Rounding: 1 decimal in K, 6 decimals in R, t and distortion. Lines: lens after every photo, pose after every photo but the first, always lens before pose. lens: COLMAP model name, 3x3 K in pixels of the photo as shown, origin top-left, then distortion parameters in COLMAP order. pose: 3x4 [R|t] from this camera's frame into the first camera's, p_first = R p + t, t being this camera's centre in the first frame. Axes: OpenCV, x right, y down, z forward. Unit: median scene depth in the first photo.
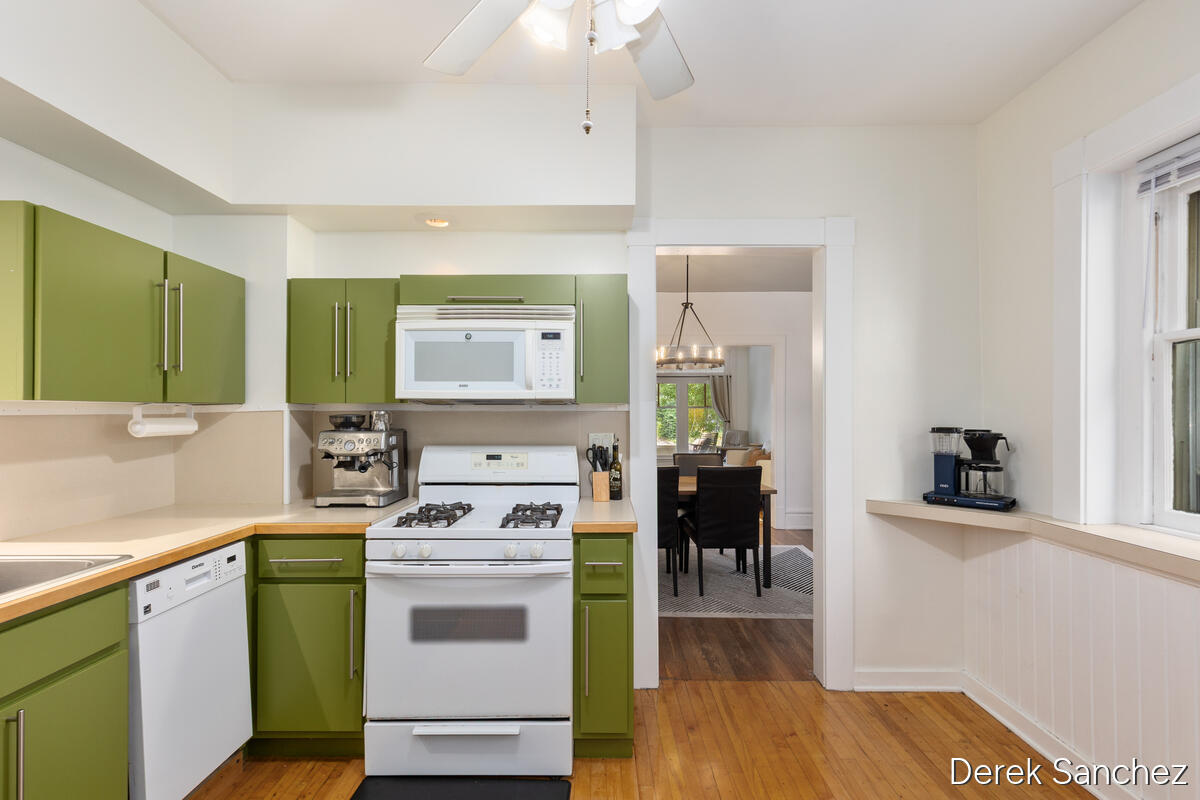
lens RADIAL K [[541.4, 0, 599.0], [0, 541.4, 402.1], [0, 0, 1]] dist [-0.003482, -0.000075]
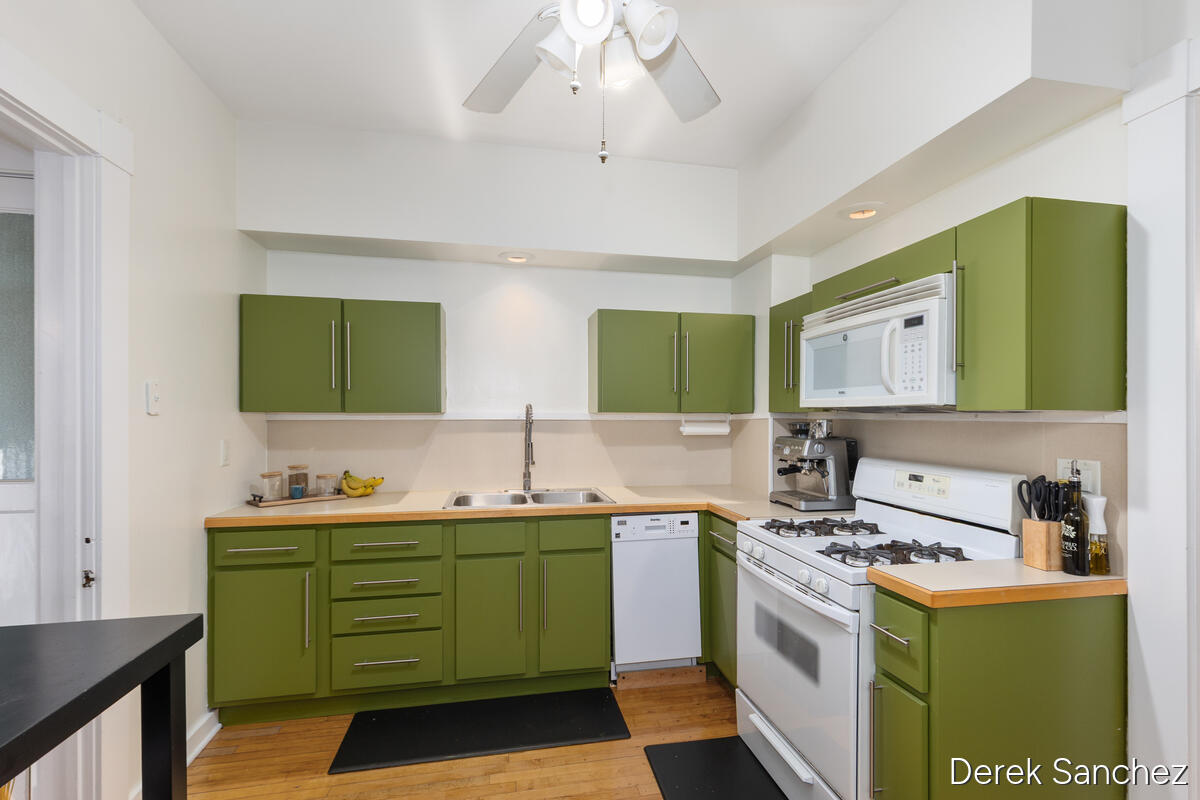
lens RADIAL K [[541.4, 0, 601.6], [0, 541.4, 410.1], [0, 0, 1]] dist [-0.003482, -0.000075]
pose [[0.198463, -0.007824, -0.980077, 0.561348], [0.011044, 0.999923, -0.005746, 0.000212], [0.980046, -0.009684, 0.198534, 0.424712]]
